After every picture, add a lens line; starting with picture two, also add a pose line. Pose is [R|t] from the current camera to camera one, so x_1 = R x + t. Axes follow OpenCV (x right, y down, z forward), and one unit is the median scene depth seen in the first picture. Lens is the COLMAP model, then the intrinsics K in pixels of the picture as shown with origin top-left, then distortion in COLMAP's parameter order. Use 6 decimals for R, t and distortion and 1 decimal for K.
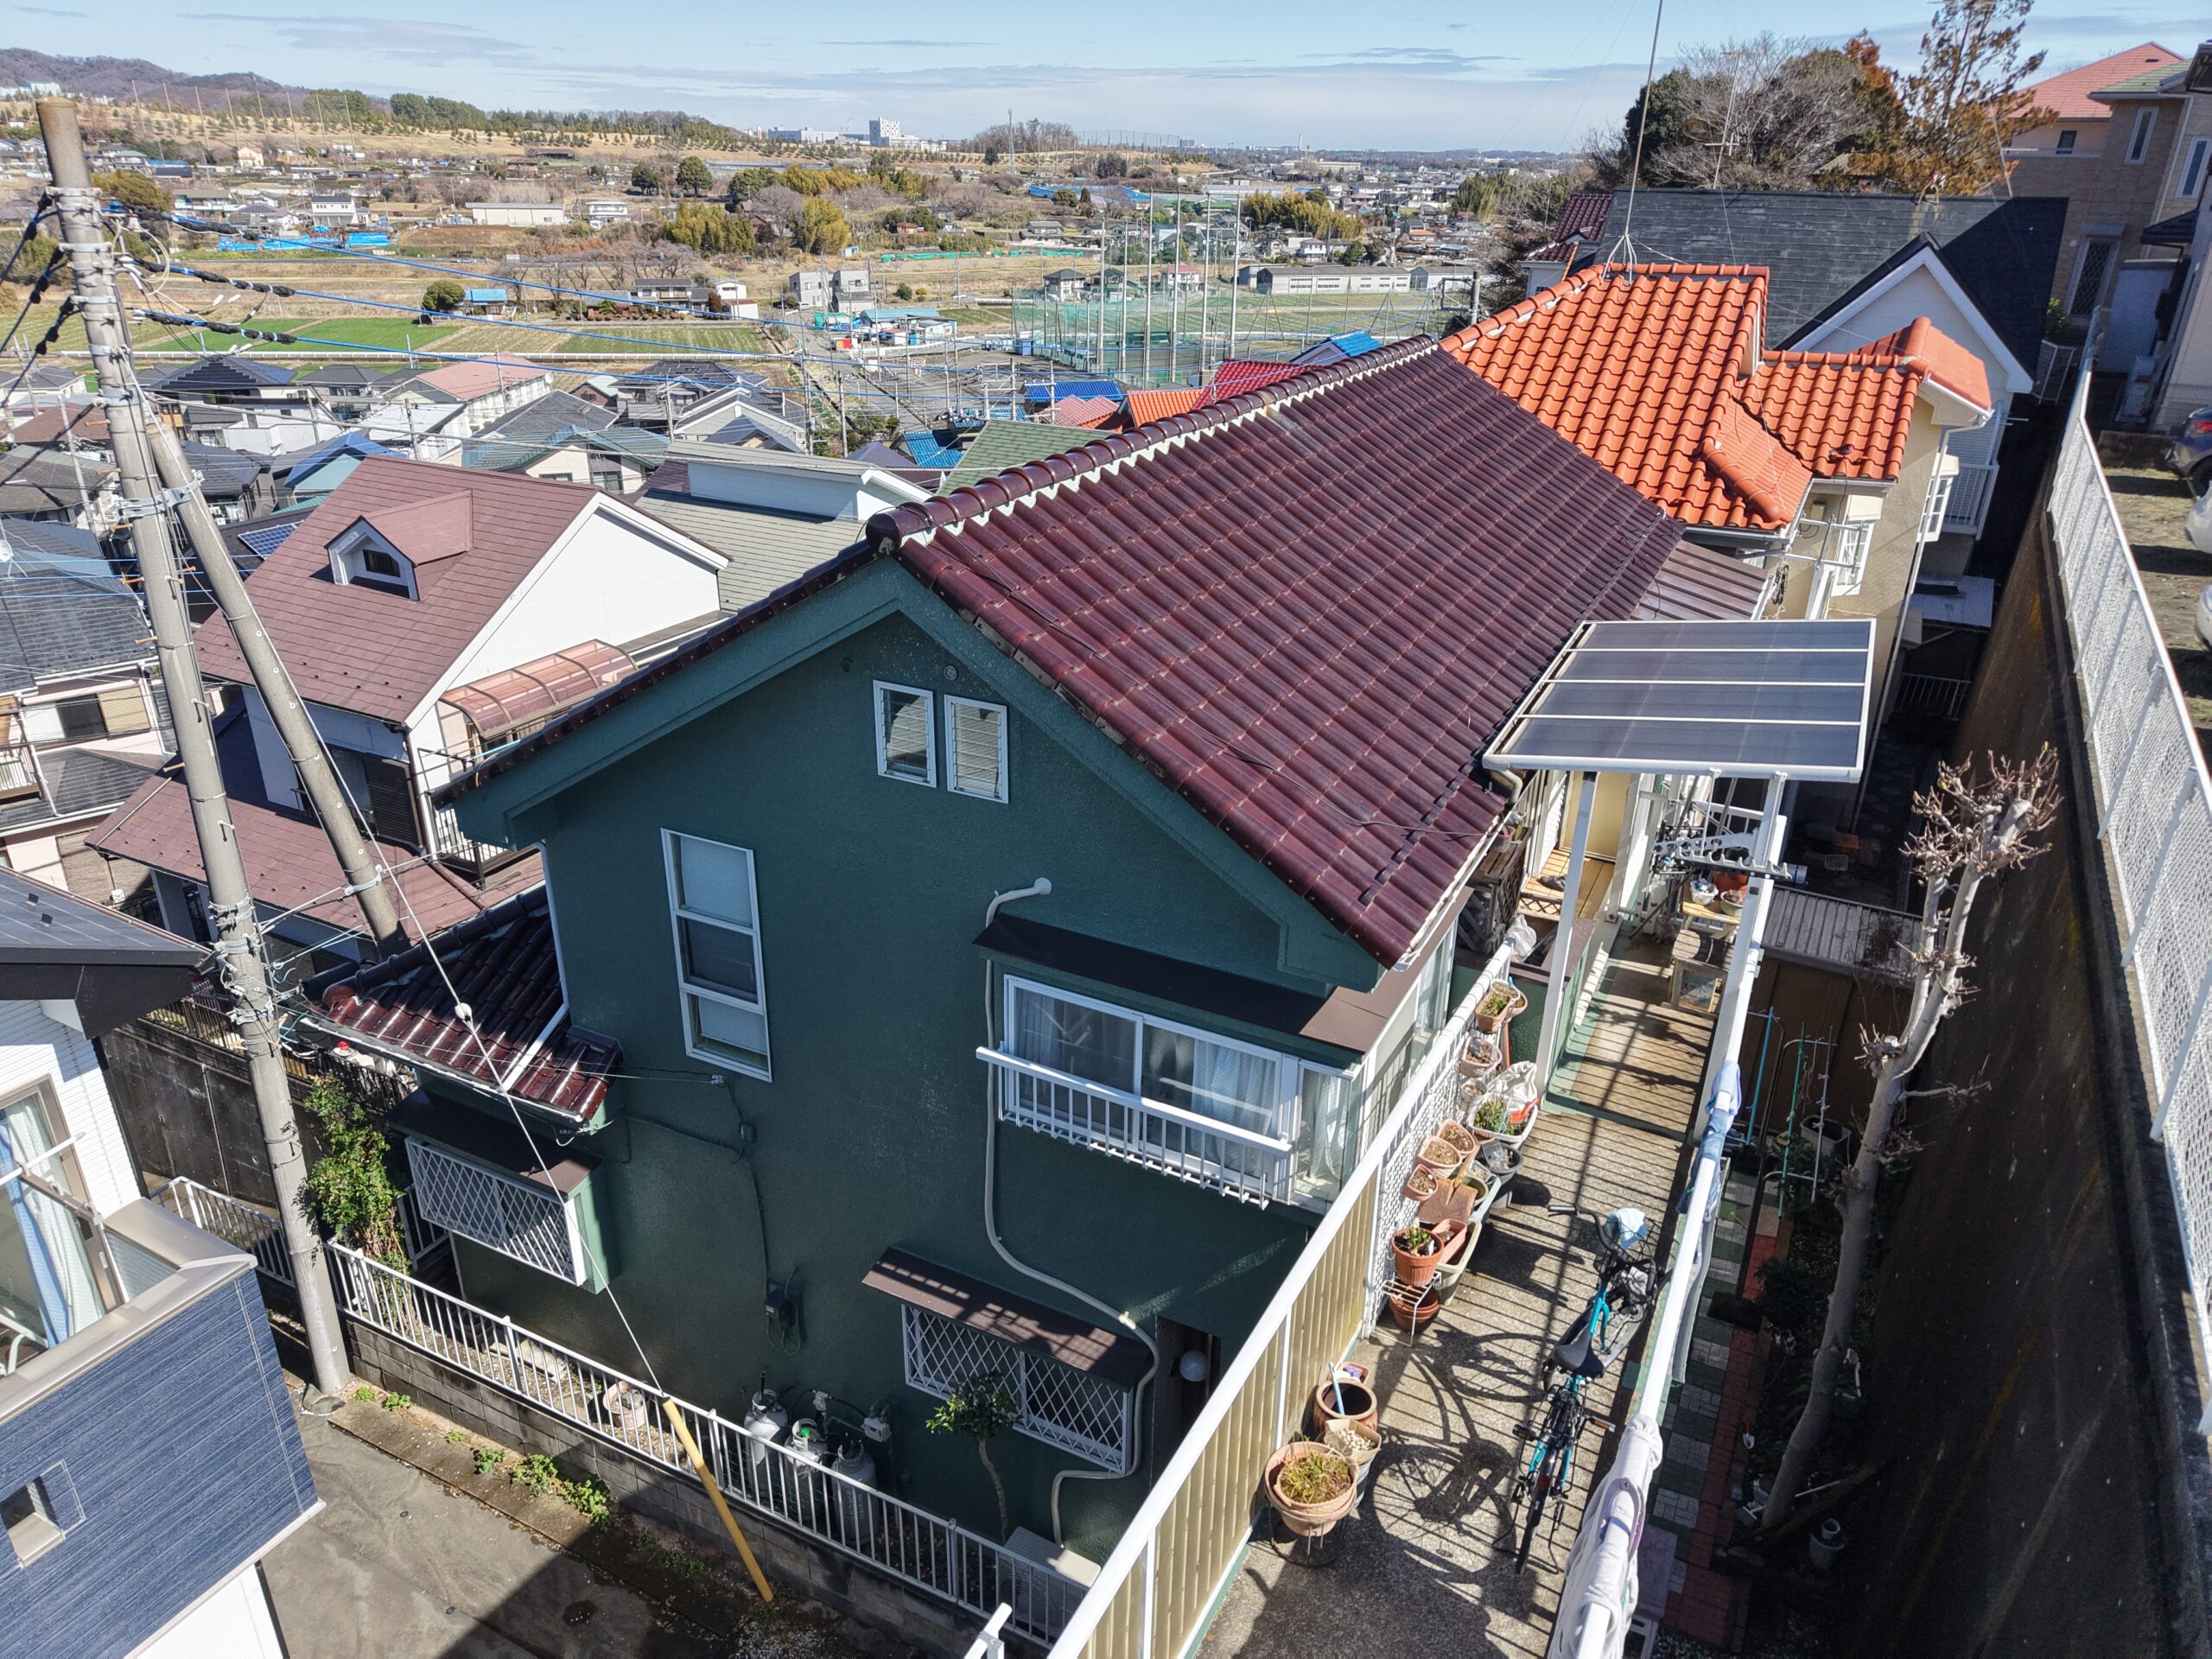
lens RADIAL K [[1496.6, 0, 1070.3], [0, 1496.6, 841.1], [0, 0, 1]] dist [-0.003691, 0.002683]
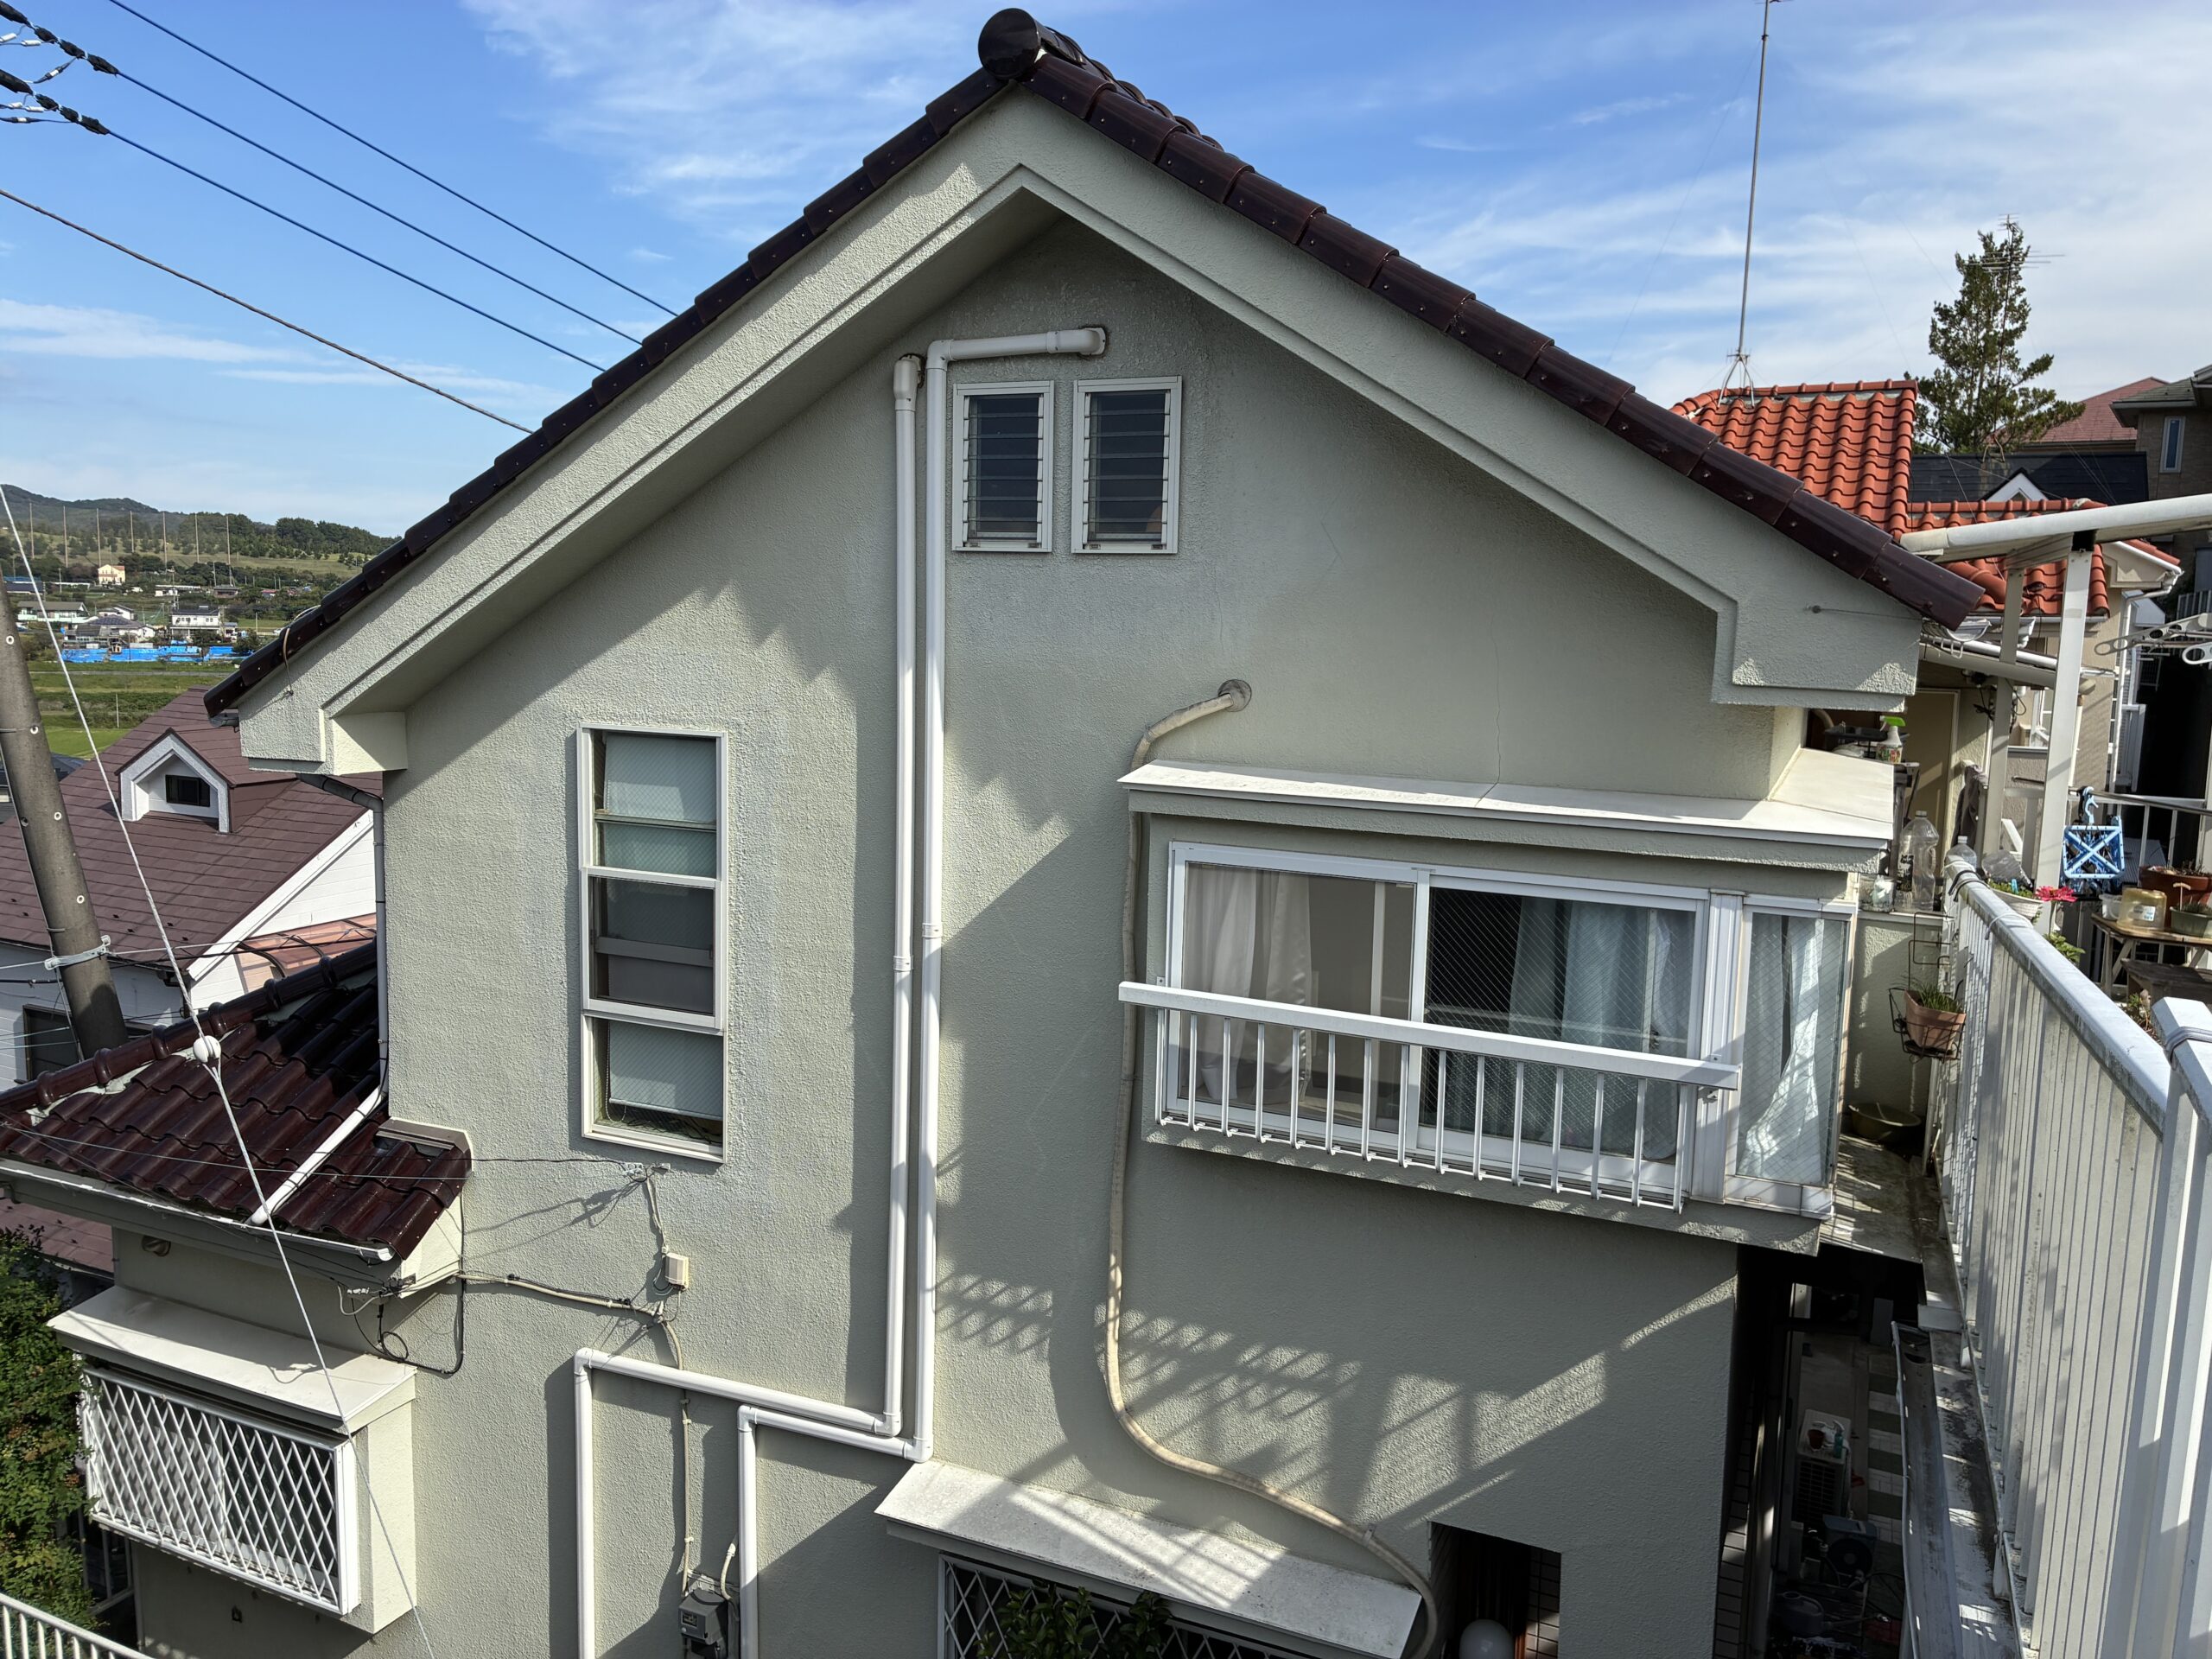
lens RADIAL K [[1681.9, 0, 1116.3], [0, 1681.9, 816.7], [0, 0, 1]] dist [0.000542, 0.004528]
pose [[0.997337, 0.006435, 0.072649, -0.088519], [0.015995, 0.952552, -0.303957, 0.220267], [-0.071158, 0.304309, 0.949912, 0.290892]]
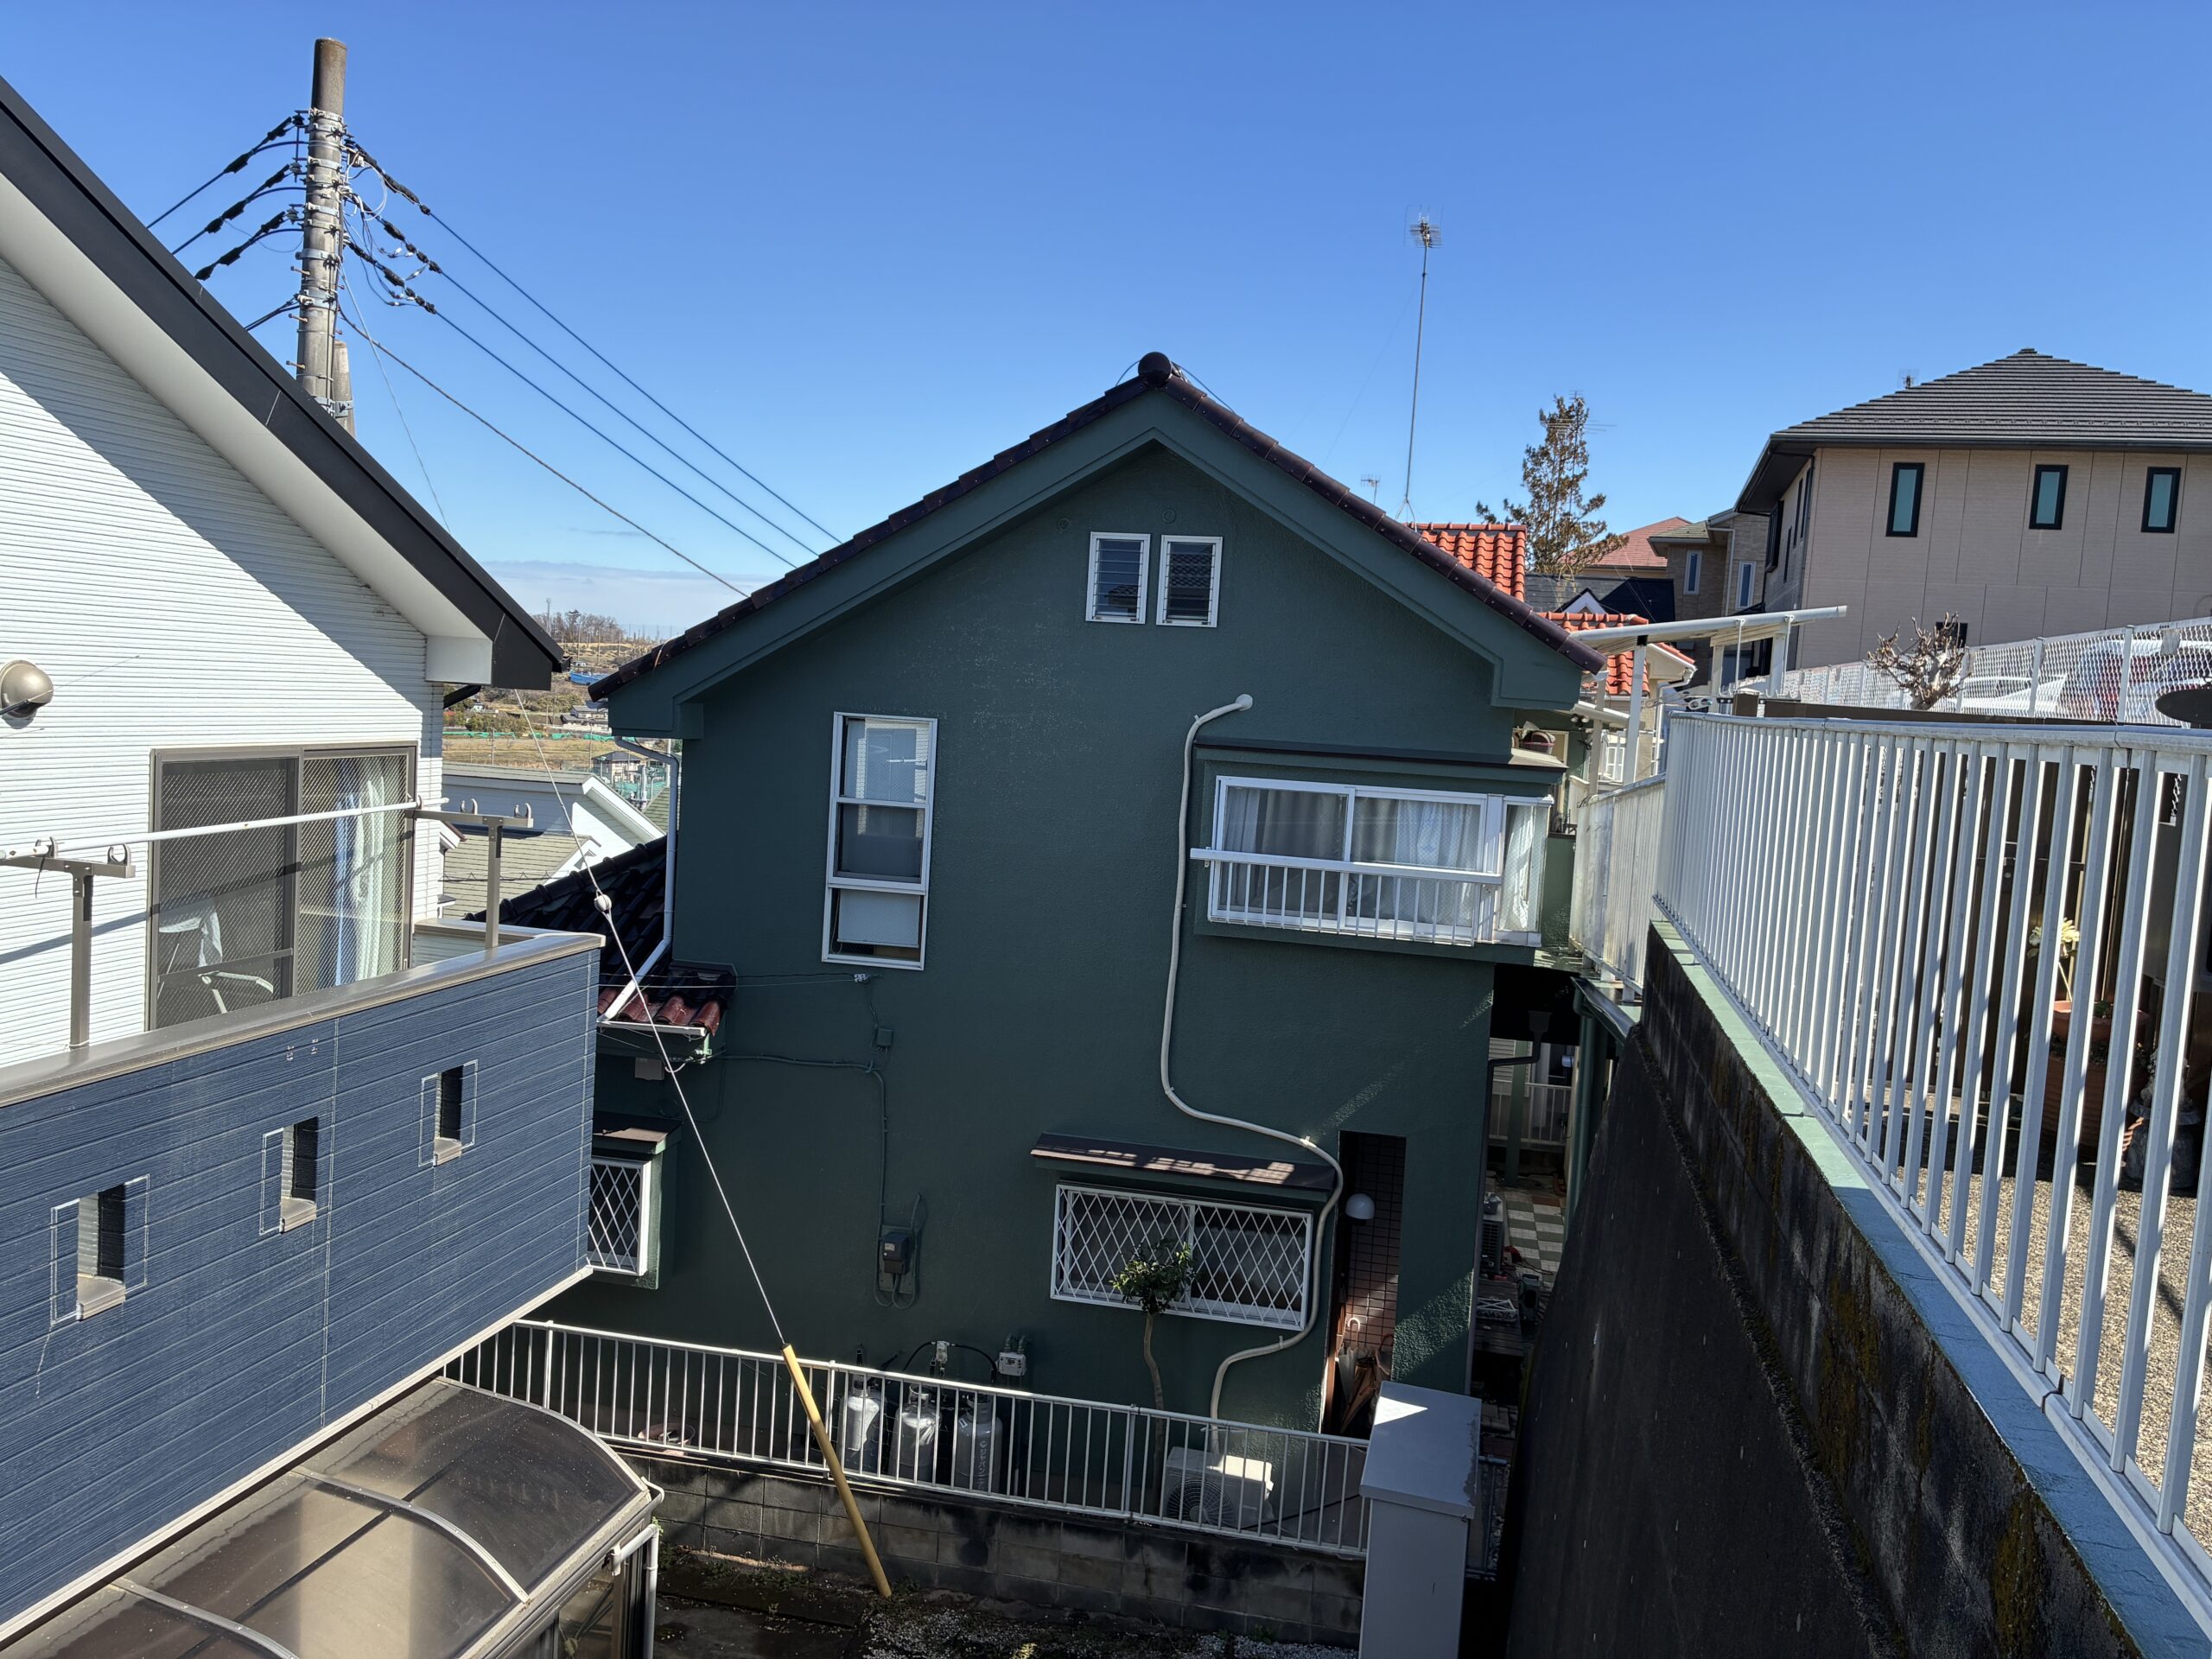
lens RADIAL K [[1708.8, 0, 1106.0], [0, 1708.8, 829.5], [0, 0, 1]] dist [0.002538, -0.000619]
pose [[0.955138, 0.027649, 0.294869, -0.396835], [0.073999, 0.941773, -0.328006, 0.429132], [-0.286768, 0.335111, 0.897477, -0.099882]]
